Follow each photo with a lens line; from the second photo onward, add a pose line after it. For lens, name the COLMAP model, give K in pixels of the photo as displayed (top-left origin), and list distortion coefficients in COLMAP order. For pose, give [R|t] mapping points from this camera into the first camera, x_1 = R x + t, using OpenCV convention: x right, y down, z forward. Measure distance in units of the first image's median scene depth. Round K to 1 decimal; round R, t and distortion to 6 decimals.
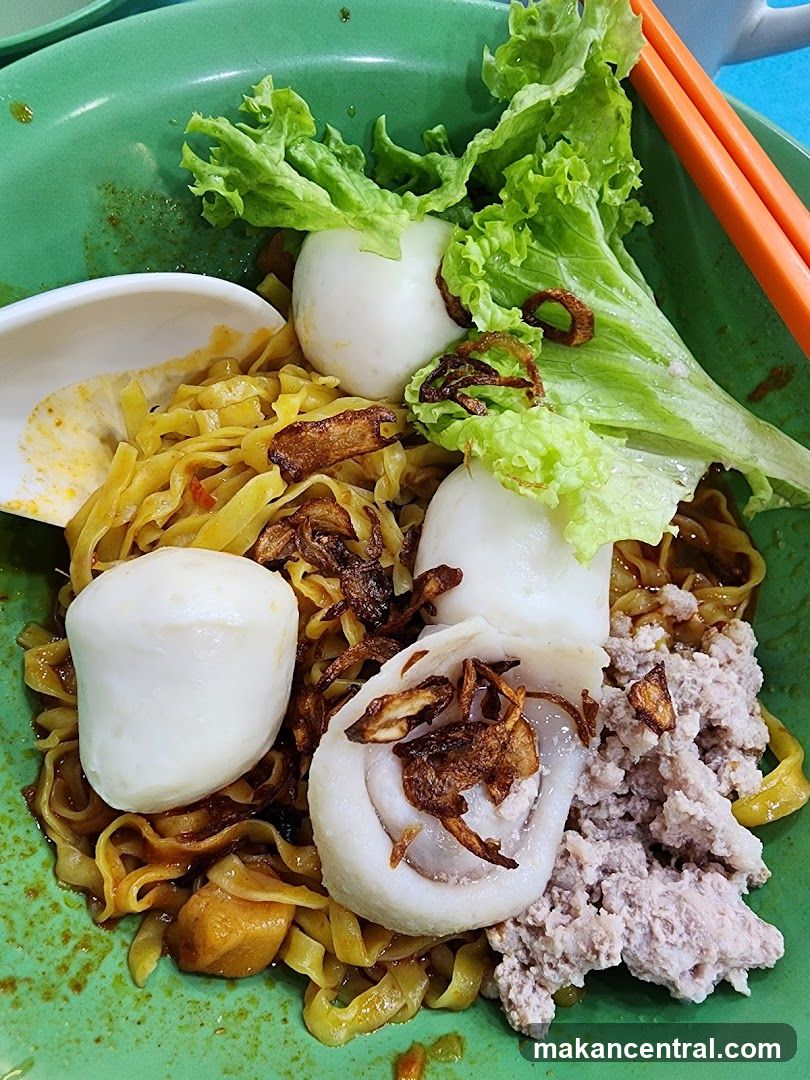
lens RADIAL K [[829.1, 0, 410.8], [0, 829.1, 540.4], [0, 0, 1]] dist [0.022121, -0.004028]
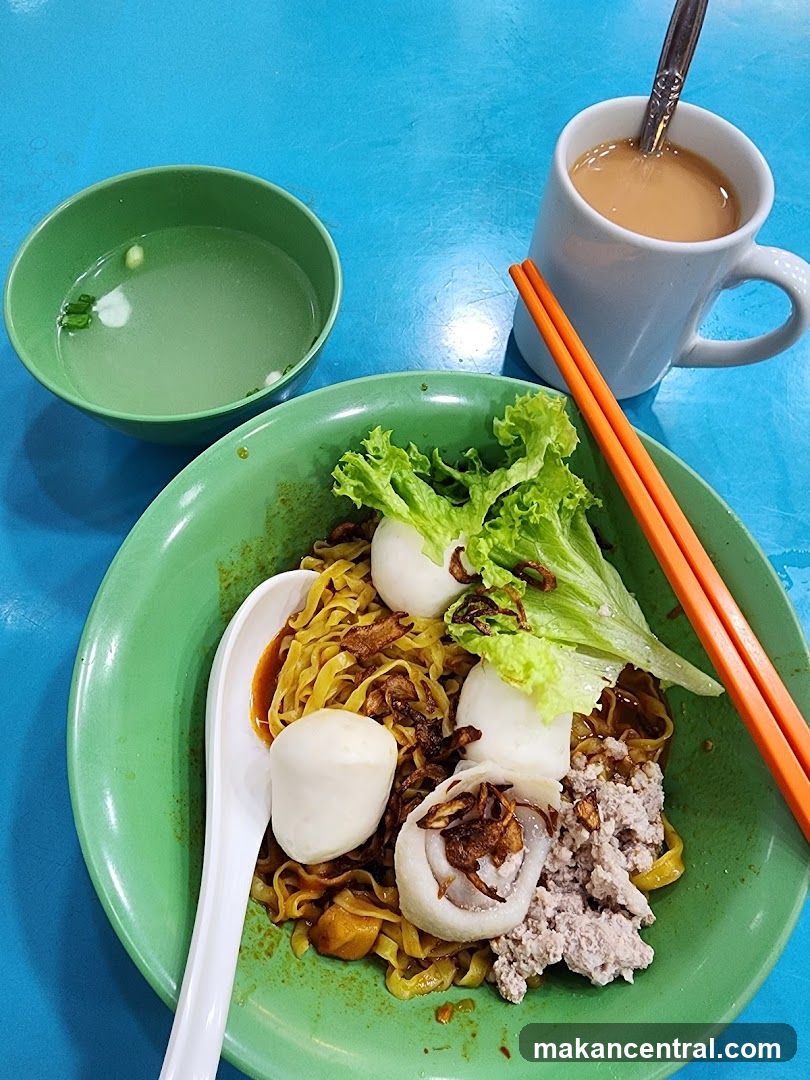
lens RADIAL K [[808.2, 0, 405.0], [0, 808.2, 540.0], [0, 0, 1]] dist [0.067050, -0.082460]
pose [[0.997751, 0.031809, -0.059000, -0.013591], [-0.036831, 0.995606, -0.086098, -0.223514], [0.056002, 0.088078, 0.994538, -0.809599]]
